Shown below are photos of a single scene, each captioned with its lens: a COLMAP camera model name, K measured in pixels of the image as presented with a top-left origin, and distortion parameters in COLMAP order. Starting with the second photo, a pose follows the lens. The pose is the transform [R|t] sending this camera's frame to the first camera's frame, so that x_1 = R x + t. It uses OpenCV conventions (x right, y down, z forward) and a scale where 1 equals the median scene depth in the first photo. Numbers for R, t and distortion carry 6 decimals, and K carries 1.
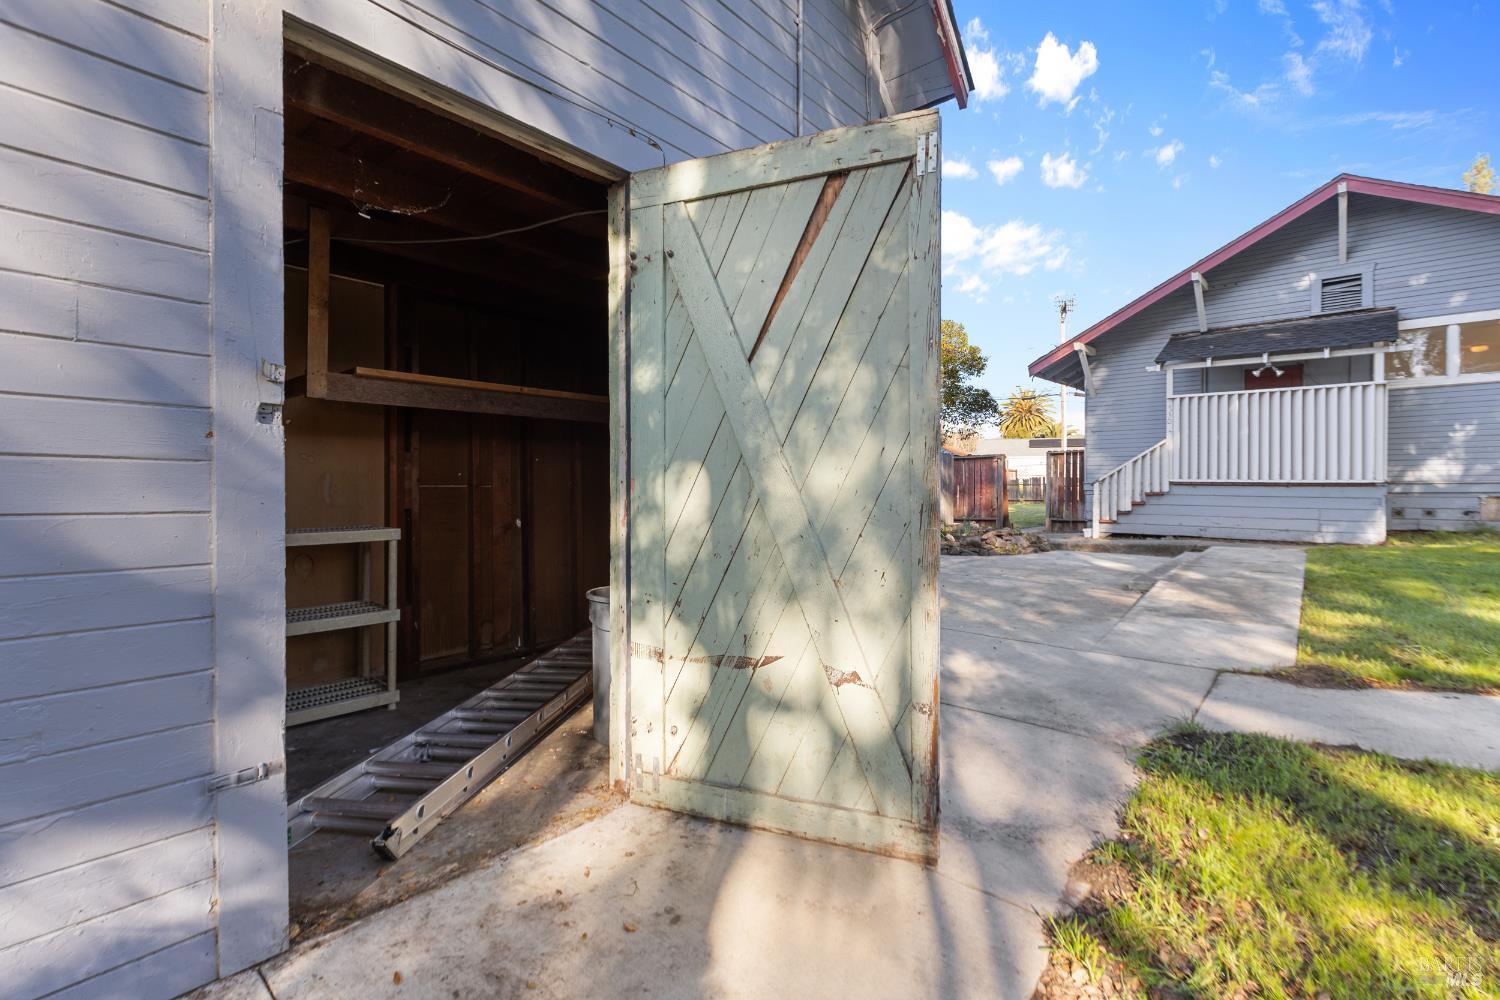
lens RADIAL K [[679.3, 0, 749.5], [0, 679.3, 496.6], [0, 0, 1]] dist [0.001847, 0.000623]
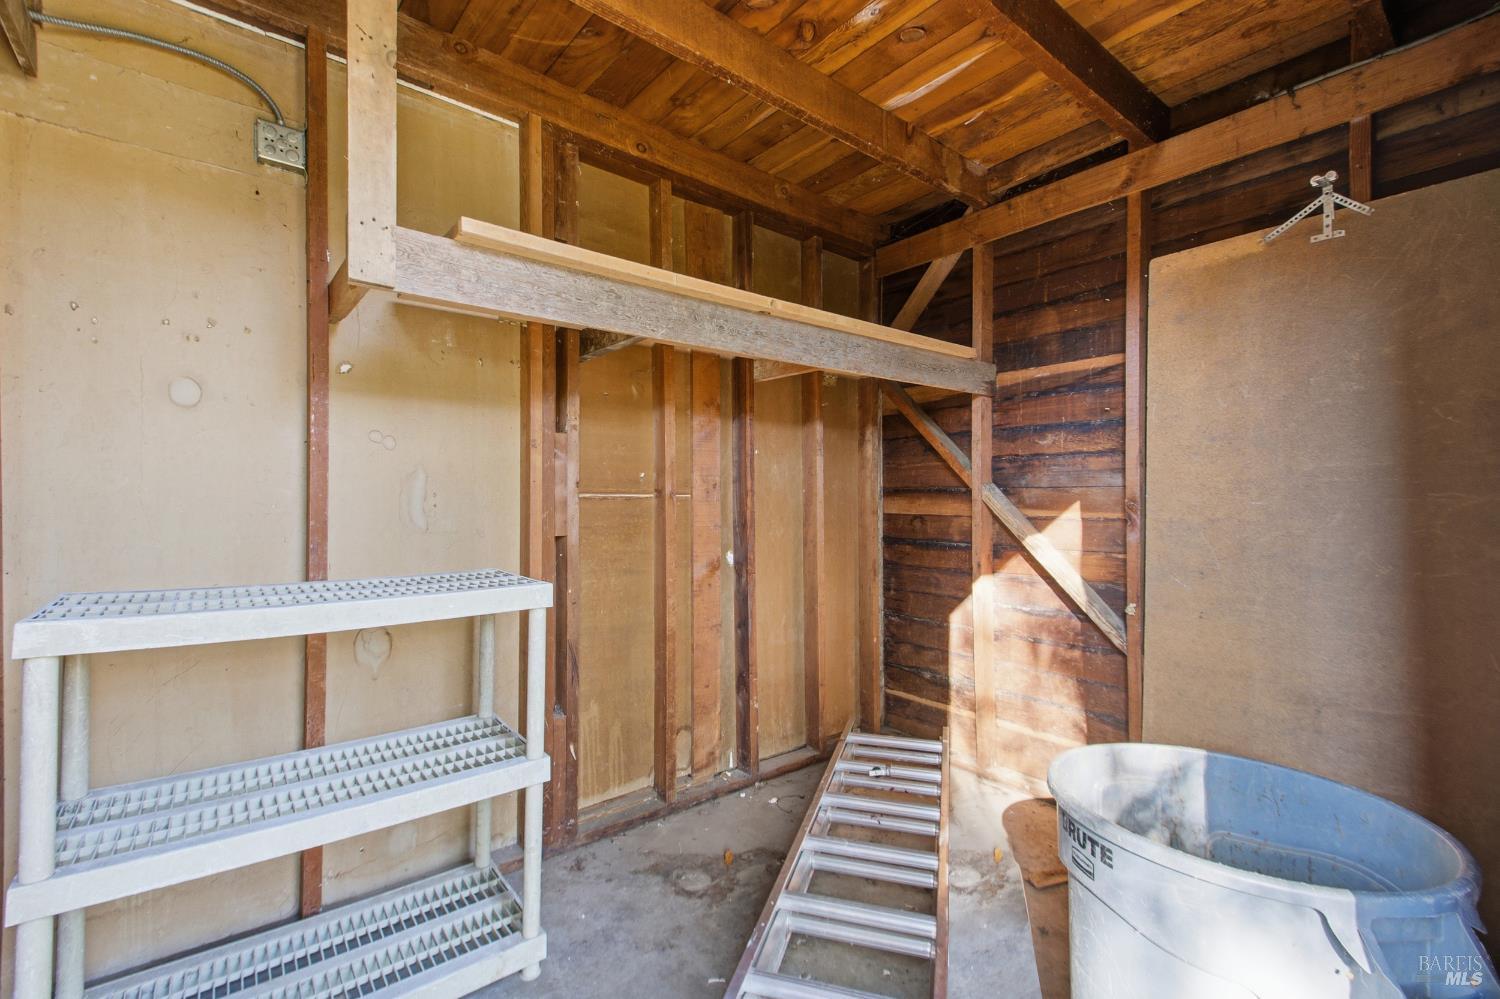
lens RADIAL K [[679.3, 0, 749.4], [0, 679.3, 497.2], [0, 0, 1]] dist [0.001847, 0.000623]
pose [[0.985535, 0.001571, -0.169465, -0.259321], [-0.003887, 0.999904, -0.013333, -0.006714], [0.169428, 0.013799, 0.985446, 0.485608]]
